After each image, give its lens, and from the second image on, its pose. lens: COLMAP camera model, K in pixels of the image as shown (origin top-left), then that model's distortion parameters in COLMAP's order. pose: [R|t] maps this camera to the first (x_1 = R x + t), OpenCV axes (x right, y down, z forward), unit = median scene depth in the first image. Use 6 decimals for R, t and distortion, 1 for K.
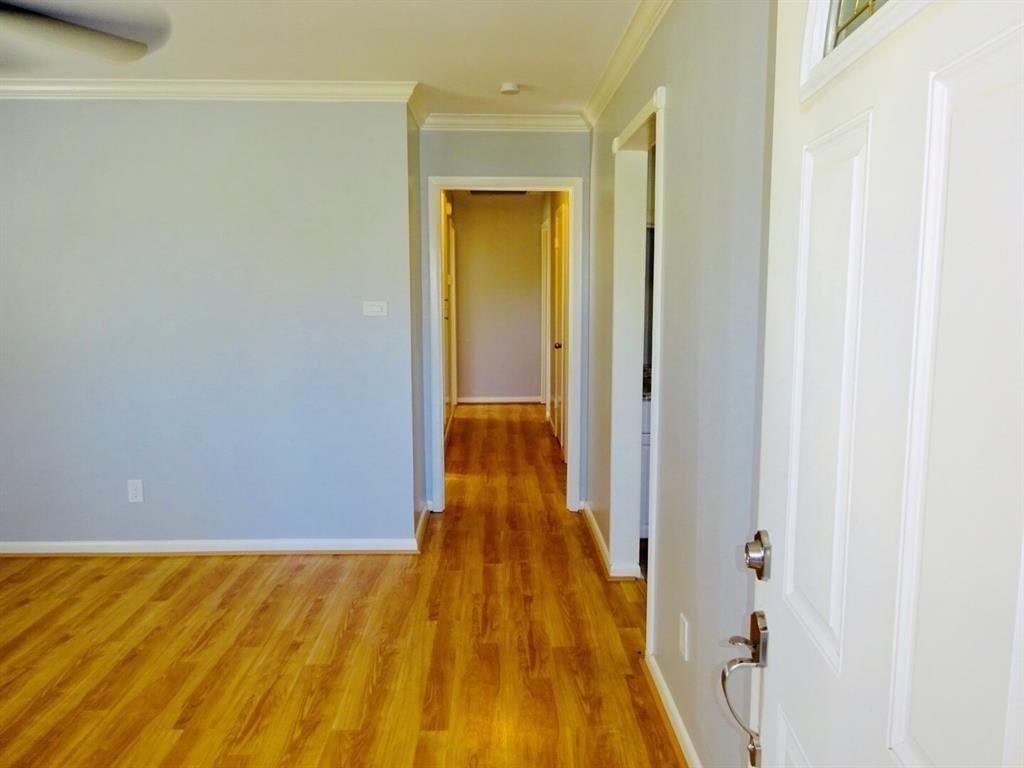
lens RADIAL K [[760.9, 0, 512.9], [0, 760.9, 385.8], [0, 0, 1]] dist [0.002414, 0.010257]
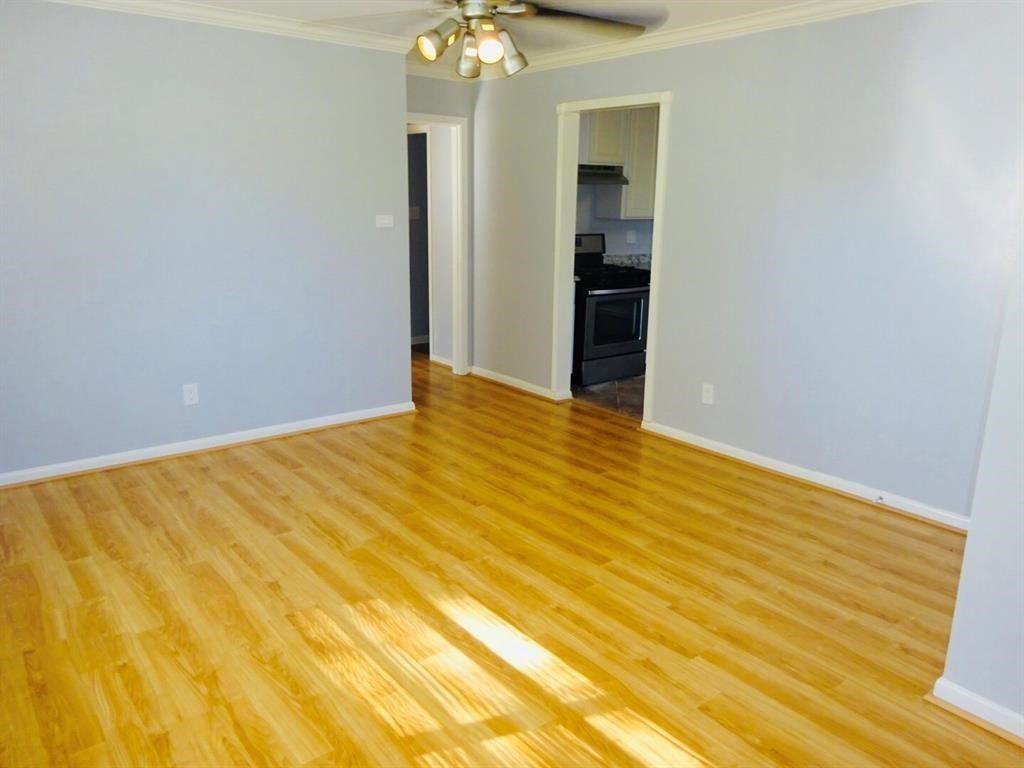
lens RADIAL K [[760.9, 0, 512.8], [0, 760.9, 384.2], [0, 0, 1]] dist [0.002414, 0.010257]
pose [[0.799903, -0.133626, 0.585064, -0.831396], [0.067516, 0.988744, 0.133516, 0.010968], [-0.596319, -0.067299, 0.799921, -0.152225]]
